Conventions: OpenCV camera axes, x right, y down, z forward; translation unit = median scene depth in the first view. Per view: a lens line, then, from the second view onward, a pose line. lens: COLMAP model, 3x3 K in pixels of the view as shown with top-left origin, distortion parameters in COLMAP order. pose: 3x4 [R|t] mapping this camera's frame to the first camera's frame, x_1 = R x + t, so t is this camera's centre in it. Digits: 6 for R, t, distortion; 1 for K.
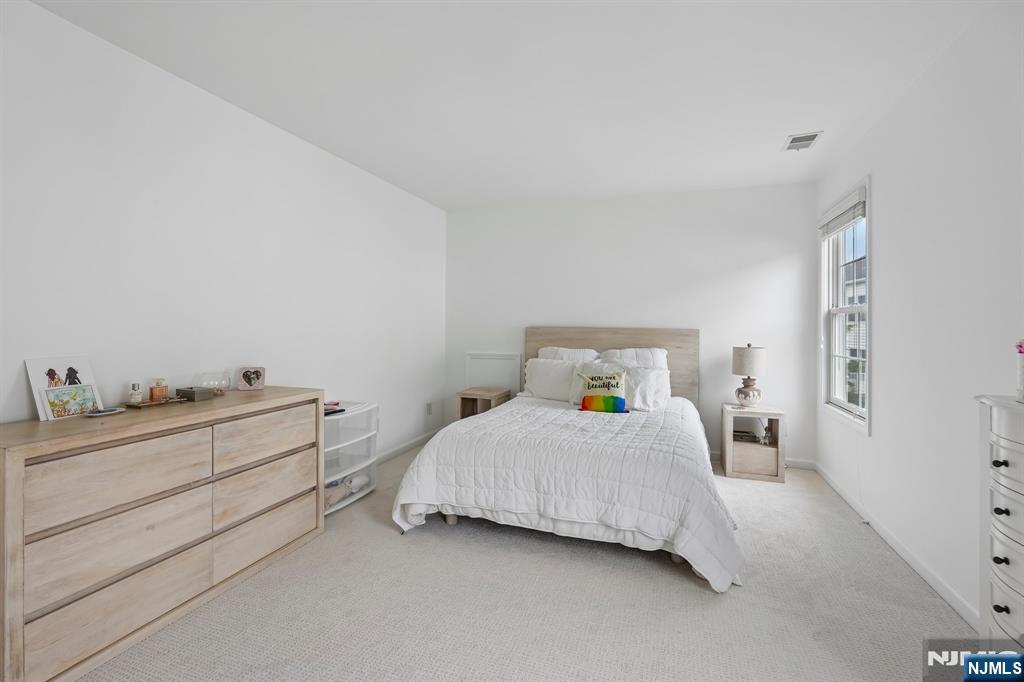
lens RADIAL K [[458.1, 0, 507.3], [0, 458.1, 324.3], [0, 0, 1]] dist [-0.005892, 0.000736]
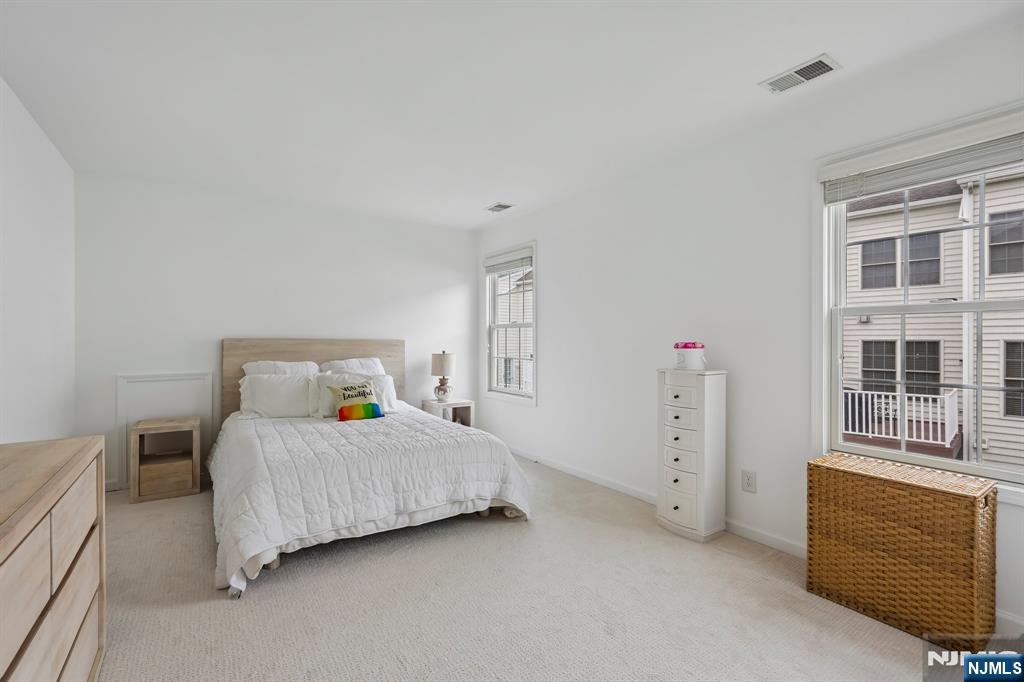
lens RADIAL K [[458.1, 0, 507.2], [0, 458.1, 338.3], [0, 0, 1]] dist [-0.005892, 0.000736]
pose [[0.605860, -0.006452, 0.795545, -0.486395], [0.000732, 0.999971, 0.007552, -0.002613], [-0.795571, -0.003993, 0.605847, 0.114771]]
